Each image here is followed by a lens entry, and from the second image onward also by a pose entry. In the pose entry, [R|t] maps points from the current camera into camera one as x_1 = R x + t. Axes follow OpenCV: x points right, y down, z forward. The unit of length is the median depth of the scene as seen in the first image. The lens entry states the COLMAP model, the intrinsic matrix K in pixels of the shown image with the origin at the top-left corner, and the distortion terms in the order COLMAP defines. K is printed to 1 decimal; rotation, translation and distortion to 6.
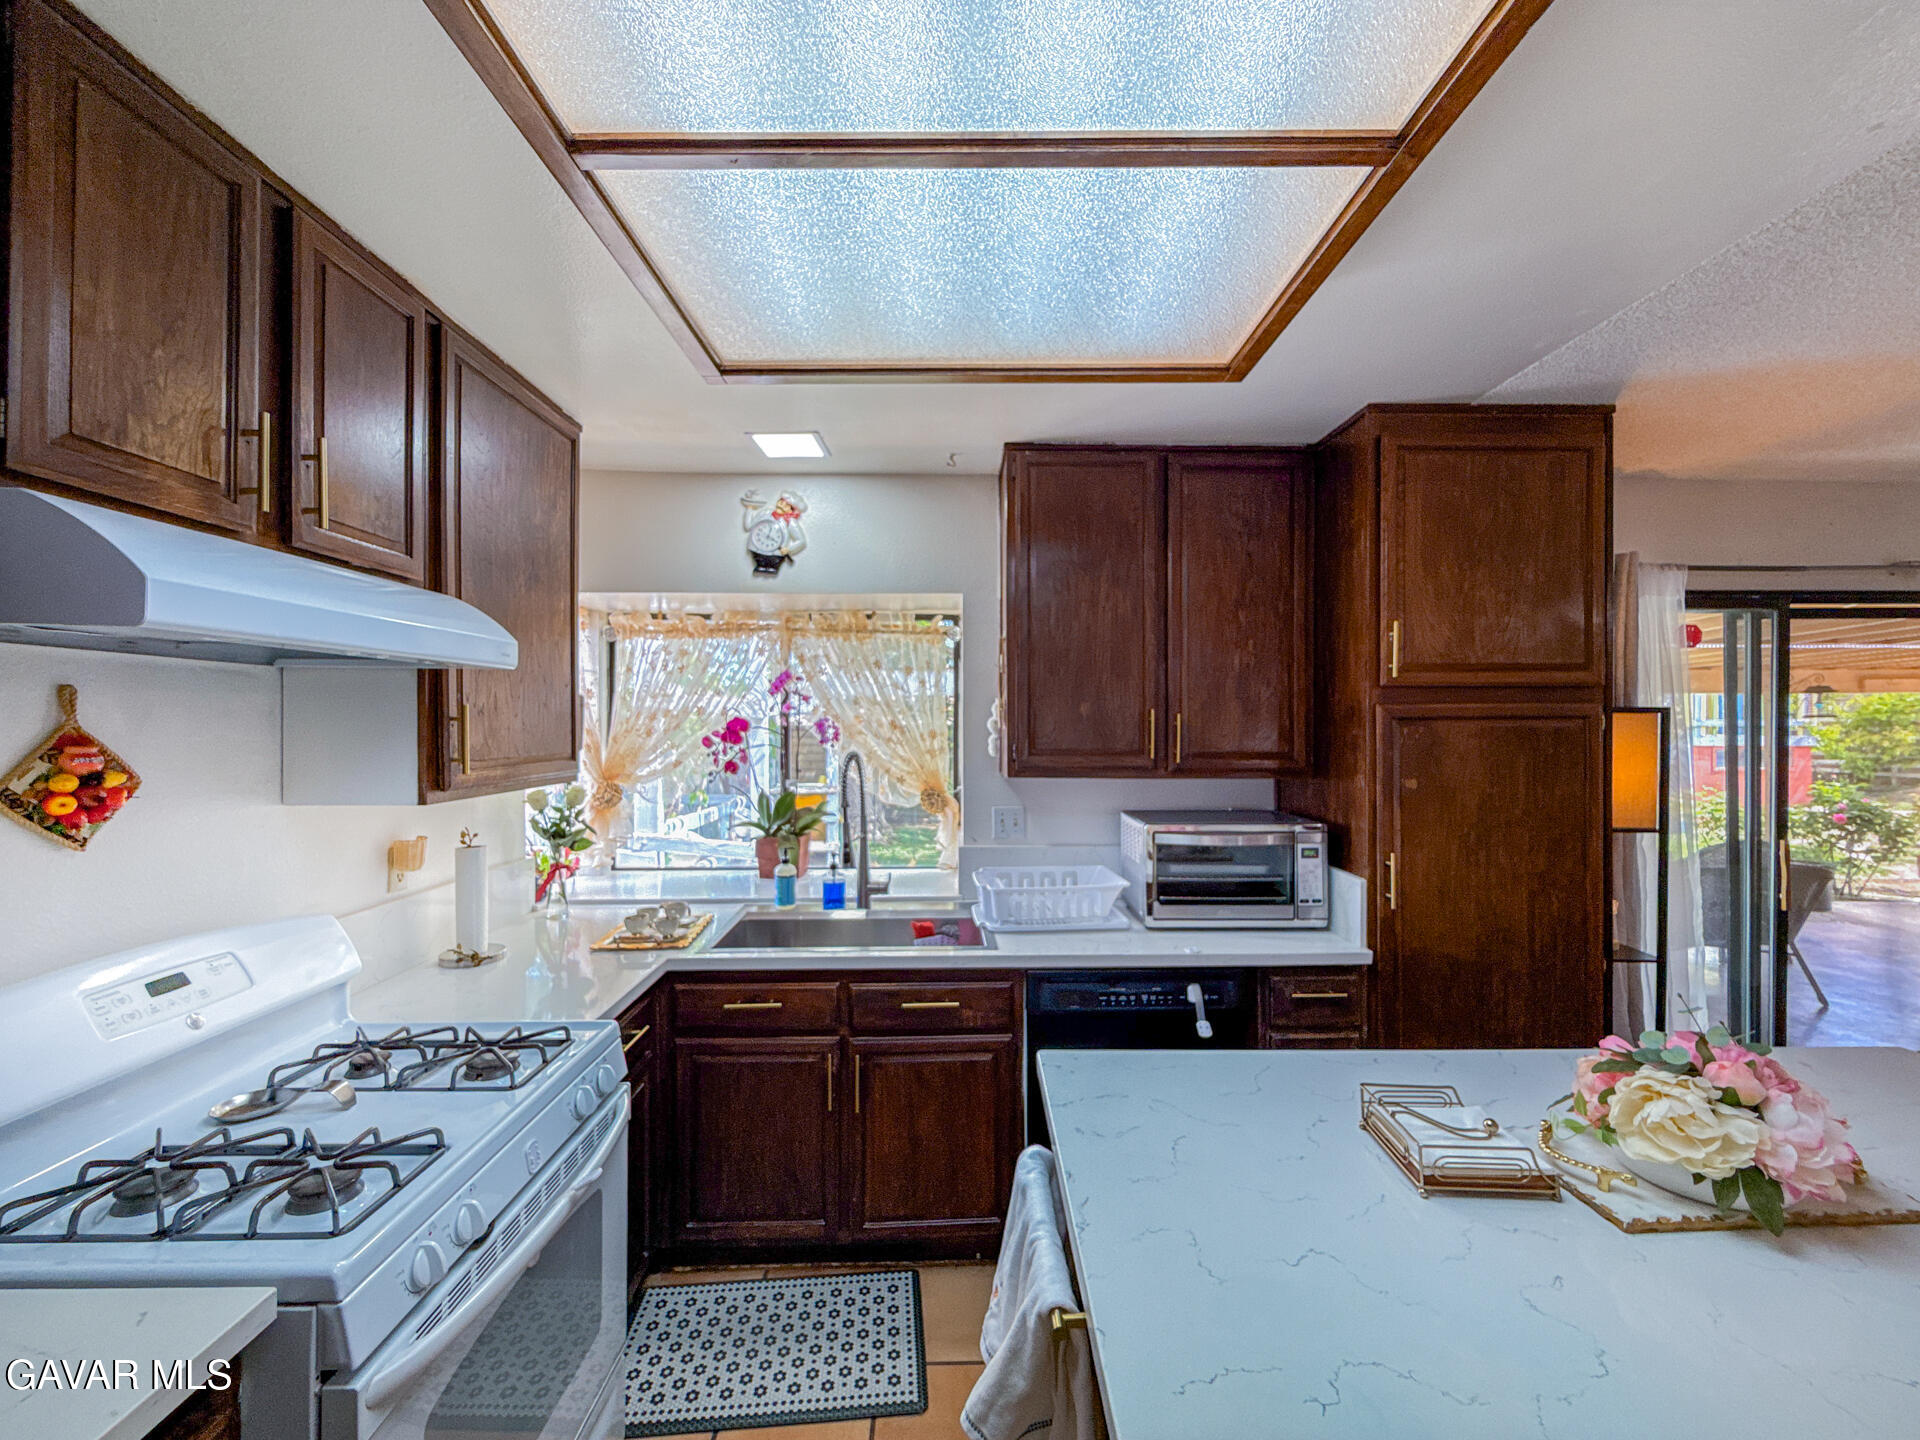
lens RADIAL K [[770.5, 0, 970.7], [0, 770.5, 724.7], [0, 0, 1]] dist [-0.000409, 0.000222]
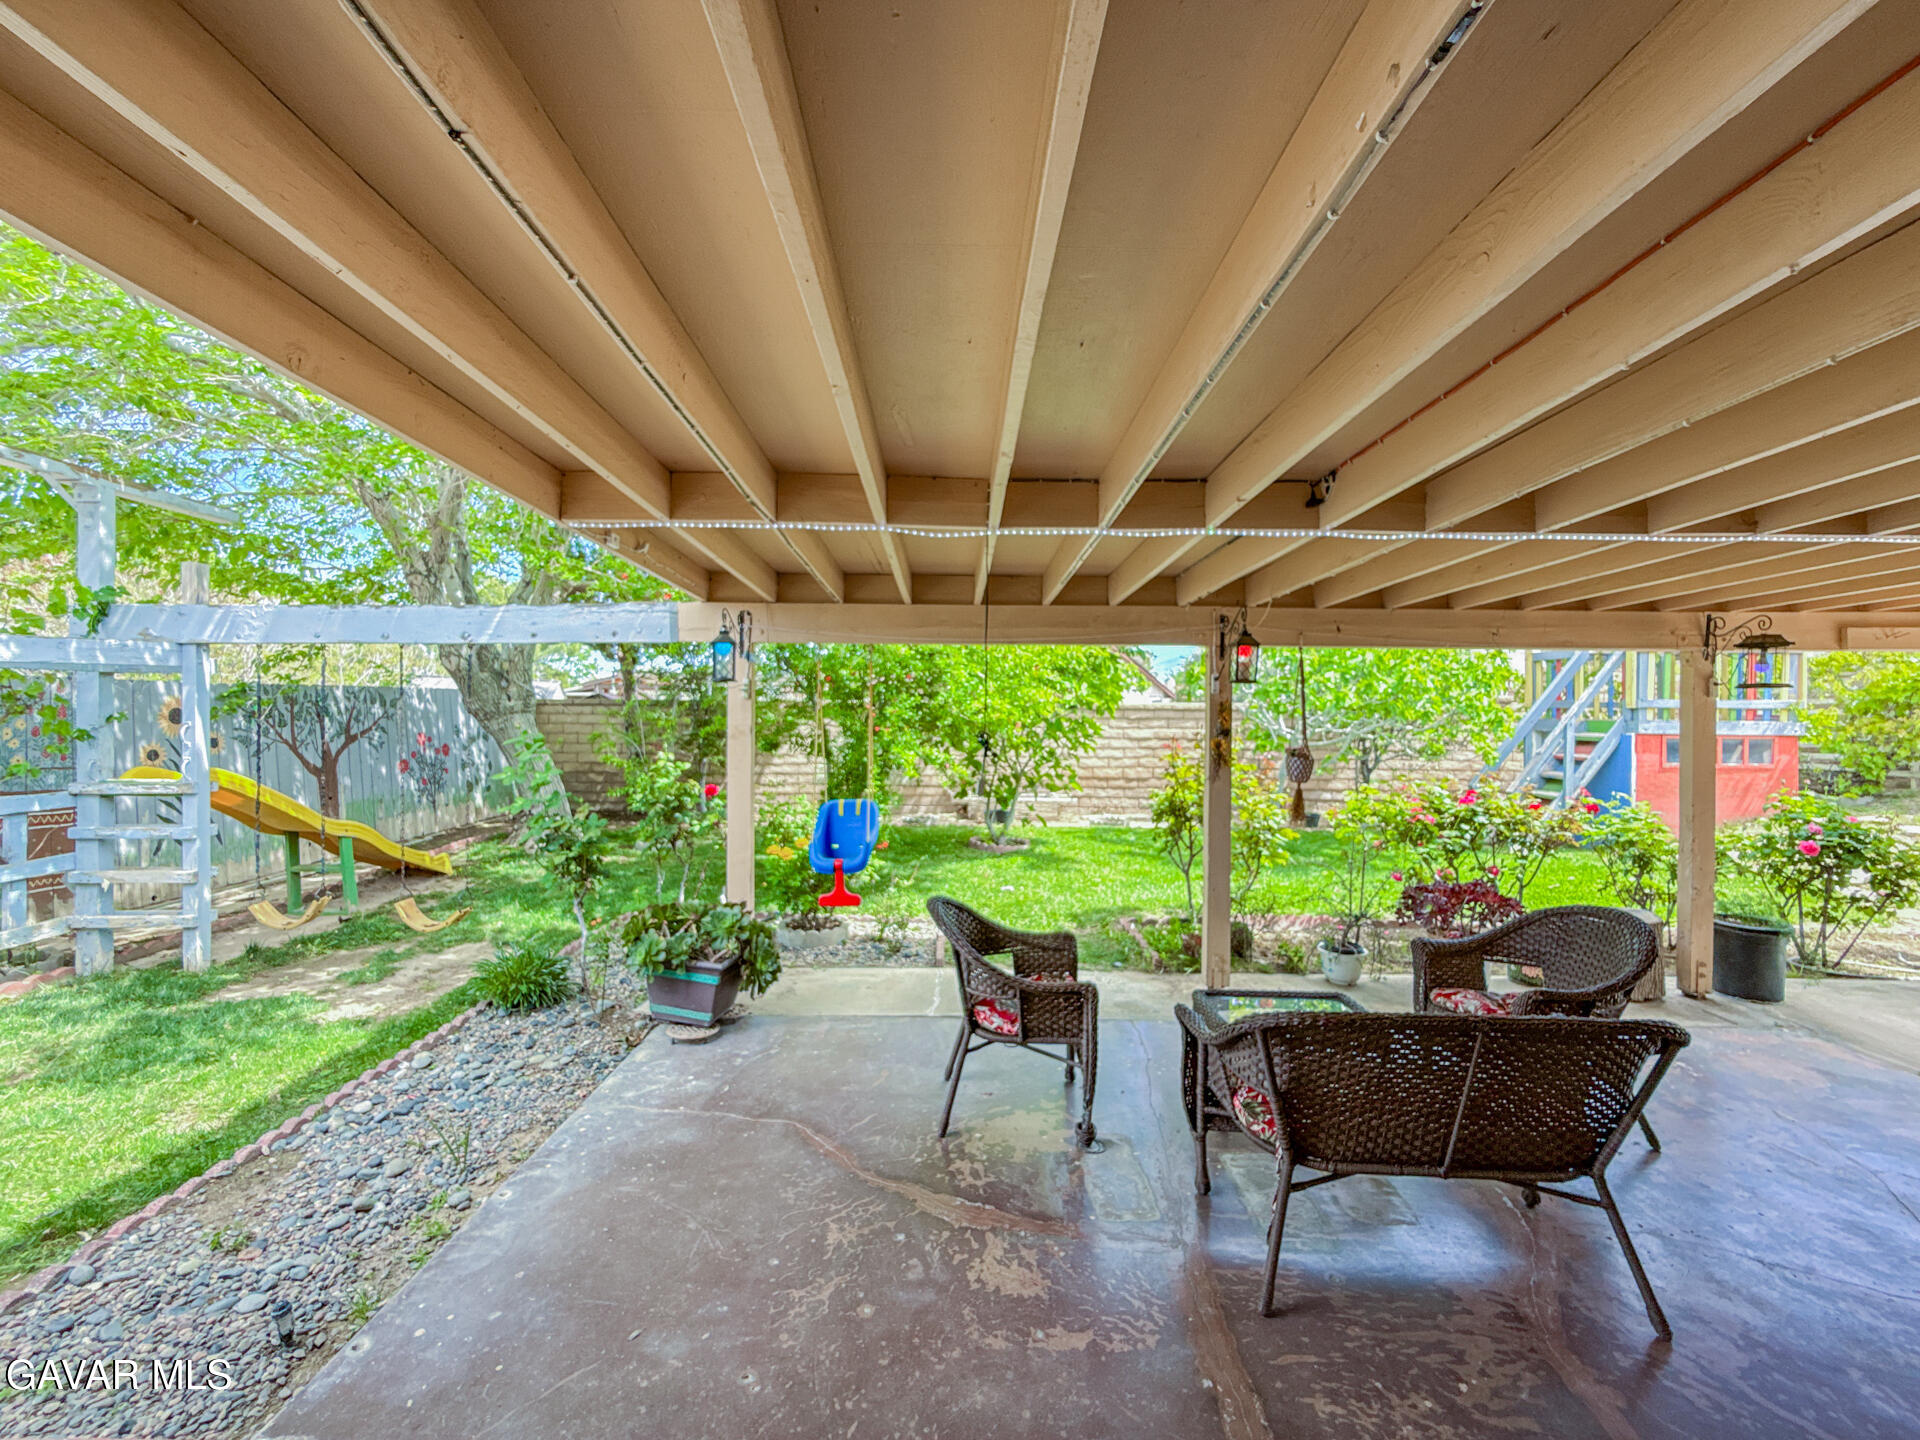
lens RADIAL K [[770.5, 0, 952.6], [0, 770.5, 716.7], [0, 0, 1]] dist [-0.000409, 0.000222]
pose [[0.999502, 0.009030, -0.030232, 1.075706], [-0.008584, 0.999853, 0.014869, 0.019645], [0.030362, -0.014603, 0.999432, 0.839219]]
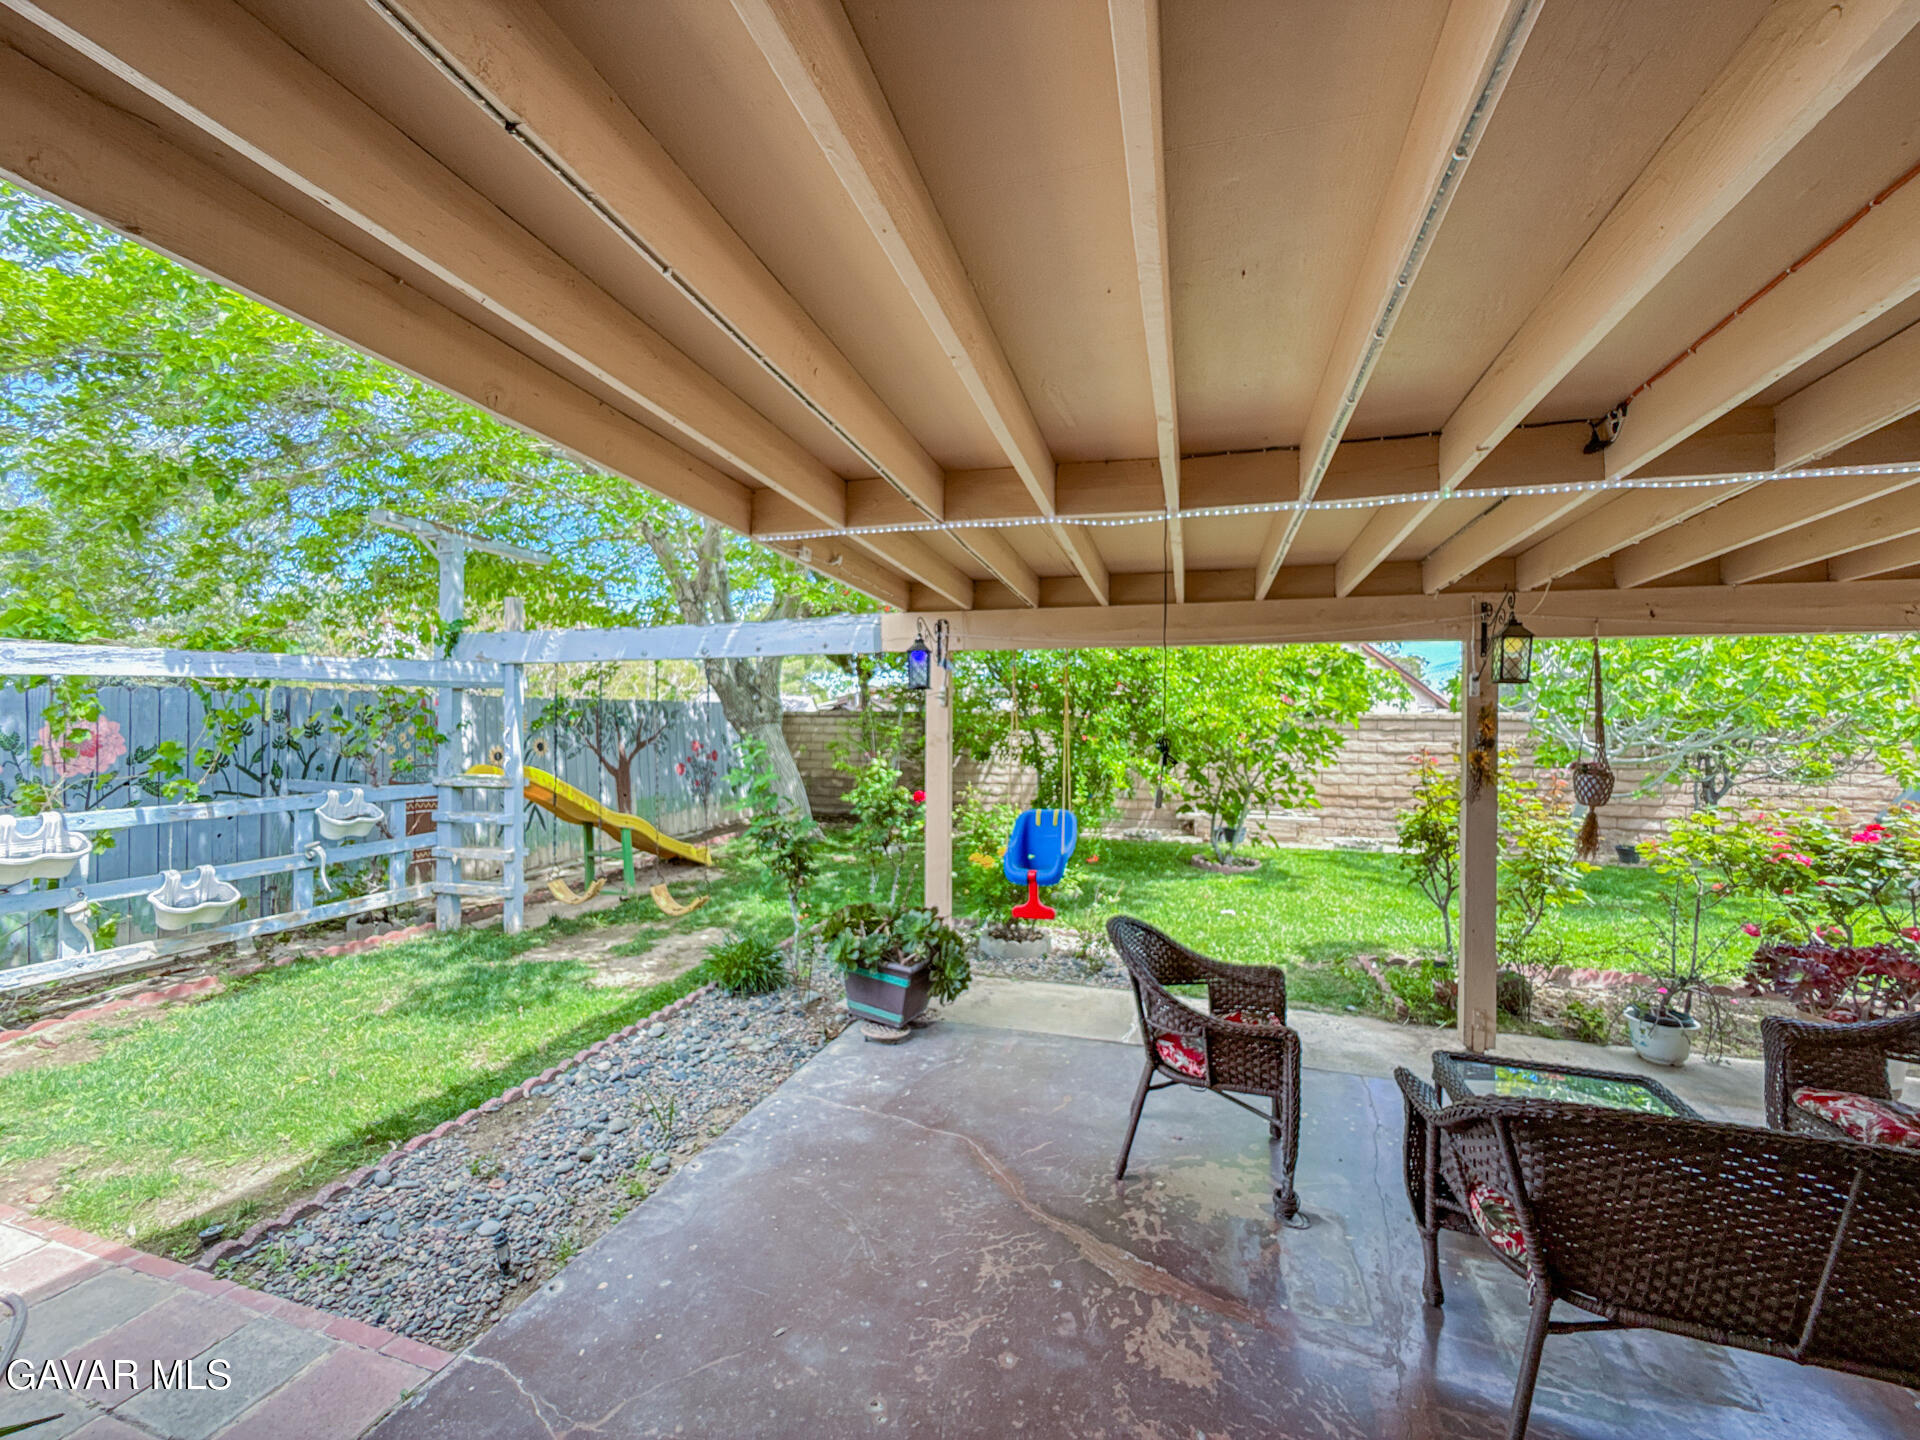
lens RADIAL K [[770.5, 0, 959.4], [0, 770.5, 722.8], [0, 0, 1]] dist [-0.000409, 0.000222]
pose [[0.950733, 0.009133, -0.309875, 1.189168], [-0.006411, 0.999931, 0.009802, 0.037476], [0.309944, -0.007332, 0.950727, 0.960108]]
